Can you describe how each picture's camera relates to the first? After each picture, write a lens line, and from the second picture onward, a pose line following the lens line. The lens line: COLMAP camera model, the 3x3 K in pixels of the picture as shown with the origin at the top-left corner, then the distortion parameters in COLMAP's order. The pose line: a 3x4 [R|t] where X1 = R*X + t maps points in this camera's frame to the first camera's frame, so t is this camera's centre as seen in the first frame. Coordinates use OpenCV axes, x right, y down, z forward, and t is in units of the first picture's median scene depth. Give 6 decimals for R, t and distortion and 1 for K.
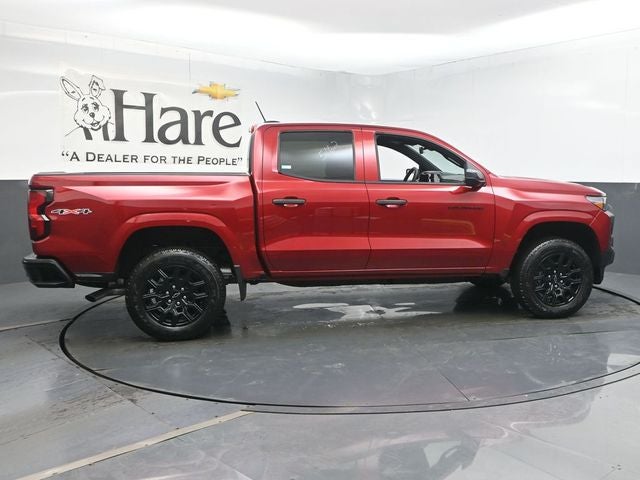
lens RADIAL K [[654.9, 0, 383.7], [0, 654.9, 228.0], [0, 0, 1]] dist [0.009517, -0.001006]
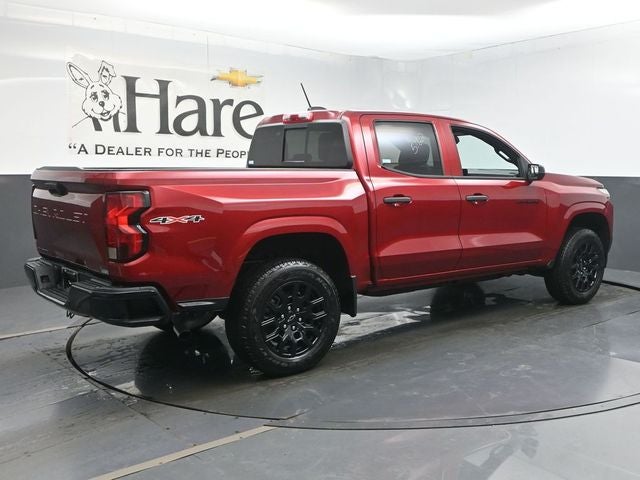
lens RADIAL K [[683.2, 0, 415.8], [0, 683.2, 230.9], [0, 0, 1]] dist [0.008124, 0.021550]
pose [[0.869674, -0.049295, 0.491158, -0.581459], [0.050097, 0.998678, 0.011528, -0.007203], [-0.491077, 0.014580, 0.870994, 0.182070]]
